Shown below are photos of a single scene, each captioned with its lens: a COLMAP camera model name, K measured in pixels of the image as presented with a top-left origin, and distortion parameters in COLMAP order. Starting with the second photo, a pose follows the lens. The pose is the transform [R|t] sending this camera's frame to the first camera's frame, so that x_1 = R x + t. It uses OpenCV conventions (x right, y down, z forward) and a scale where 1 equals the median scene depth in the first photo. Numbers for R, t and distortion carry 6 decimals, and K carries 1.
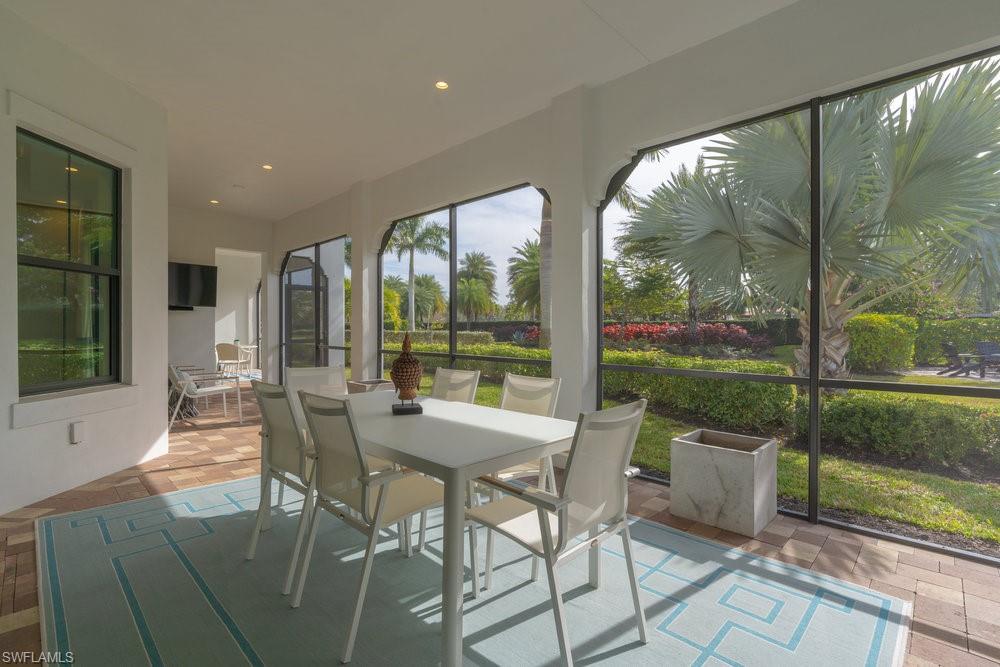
lens RADIAL K [[454.7, 0, 495.0], [0, 454.7, 332.6], [0, 0, 1]] dist [-0.000976, 0.000227]
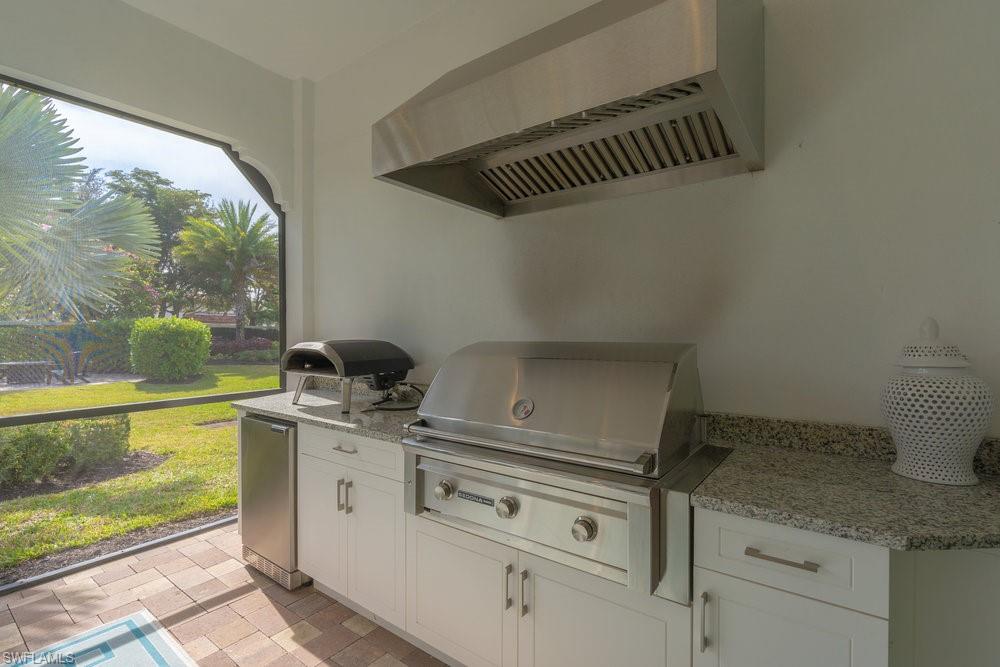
lens RADIAL K [[454.7, 0, 493.7], [0, 454.7, 335.4], [0, 0, 1]] dist [-0.000976, 0.000227]
pose [[-0.124683, -0.003310, 0.992191, -0.221254], [0.008342, 0.999956, 0.004384, -0.049159], [-0.992162, 0.008823, -0.124650, 0.250642]]
